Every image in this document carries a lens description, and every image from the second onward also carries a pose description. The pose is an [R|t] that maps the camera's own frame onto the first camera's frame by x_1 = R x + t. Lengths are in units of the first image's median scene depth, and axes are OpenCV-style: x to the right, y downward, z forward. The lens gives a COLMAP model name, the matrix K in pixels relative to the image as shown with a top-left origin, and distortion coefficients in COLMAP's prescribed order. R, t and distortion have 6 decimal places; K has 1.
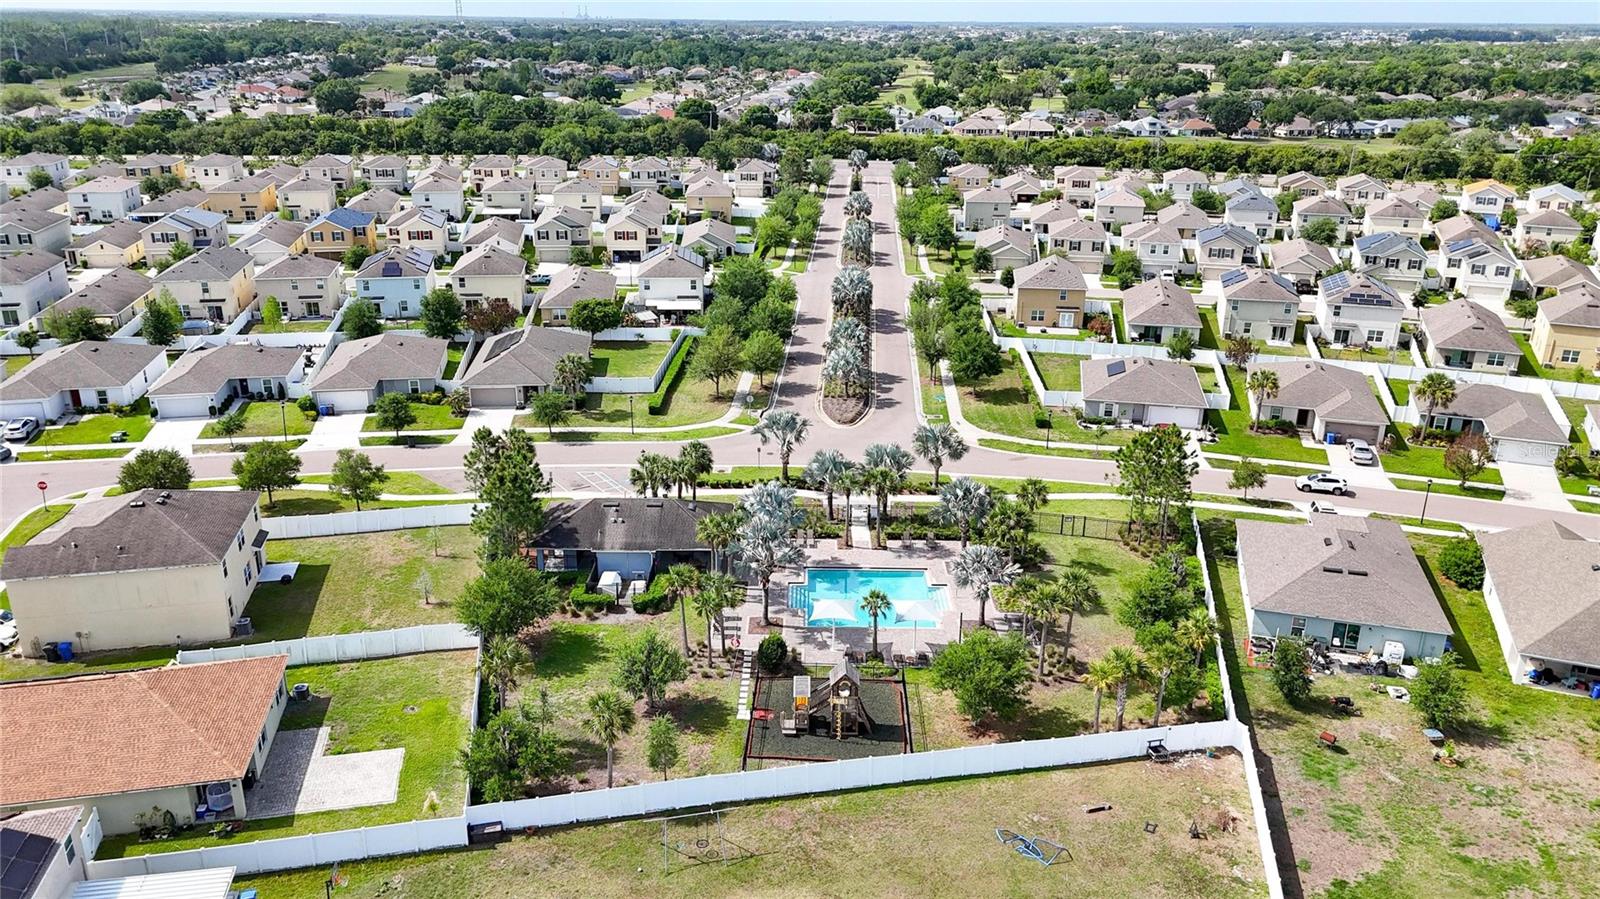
lens RADIAL K [[1167.9, 0, 797.4], [0, 1167.9, 452.8], [0, 0, 1]] dist [0.074447, -0.071222]
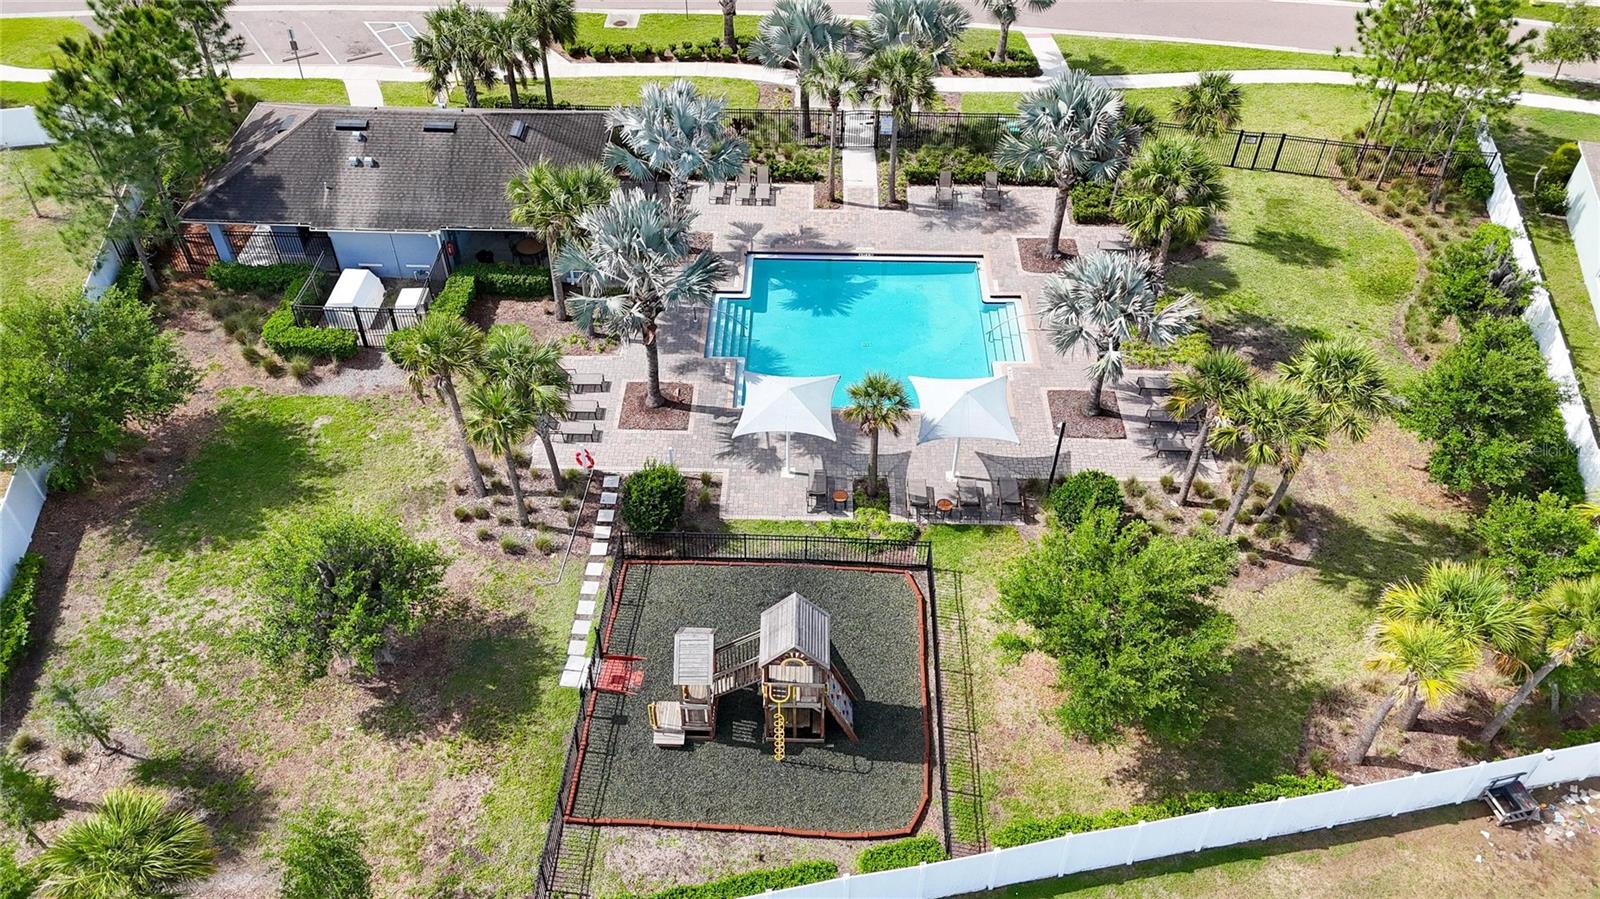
lens RADIAL K [[1167.9, 0, 797.4], [0, 1167.9, 452.8], [0, 0, 1]] dist [0.074447, -0.071222]
pose [[0.999909, 0.009833, -0.009191, 0.035201], [-0.005265, 0.914181, 0.405271, -0.032949], [0.012388, -0.405186, 0.914150, 0.503278]]
